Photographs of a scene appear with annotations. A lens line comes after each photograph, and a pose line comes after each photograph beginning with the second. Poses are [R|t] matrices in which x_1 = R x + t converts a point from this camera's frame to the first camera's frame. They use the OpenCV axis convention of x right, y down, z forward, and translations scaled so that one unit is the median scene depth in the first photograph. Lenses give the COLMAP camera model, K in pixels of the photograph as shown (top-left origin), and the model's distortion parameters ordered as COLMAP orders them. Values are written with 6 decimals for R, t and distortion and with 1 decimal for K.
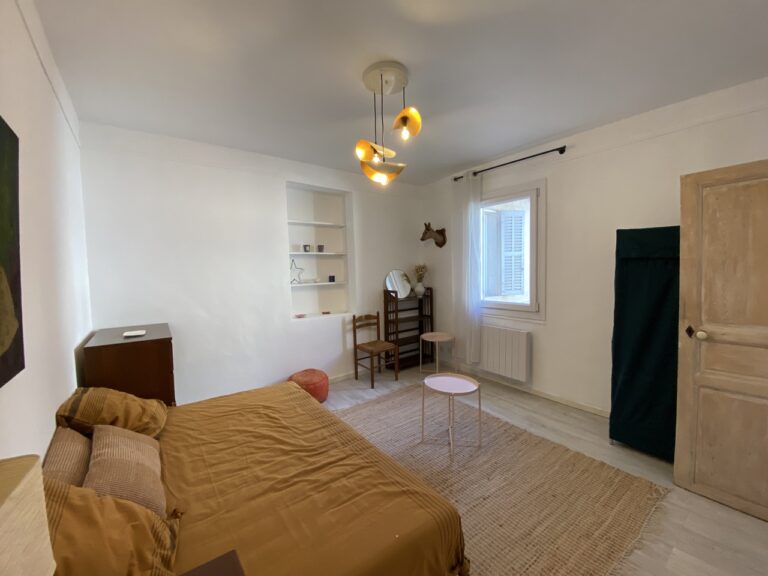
lens RADIAL K [[319.6, 0, 377.7], [0, 319.6, 288.4], [0, 0, 1]] dist [0.020722, -0.000859]
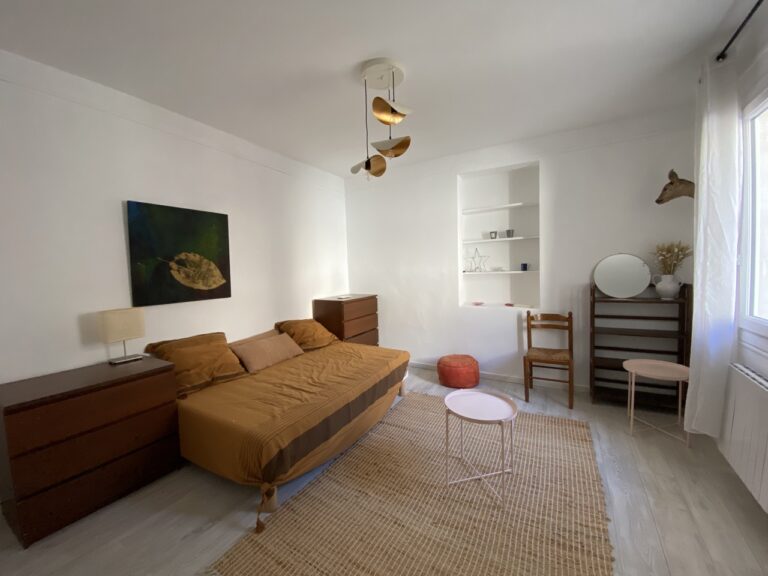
lens RADIAL K [[319.6, 0, 378.0], [0, 319.6, 287.4], [0, 0, 1]] dist [0.020722, -0.000859]
pose [[0.380118, 0.067153, -0.922497, 0.534705], [-0.041991, 0.997585, 0.055317, -0.006825], [0.923984, 0.017709, 0.382020, 0.310595]]
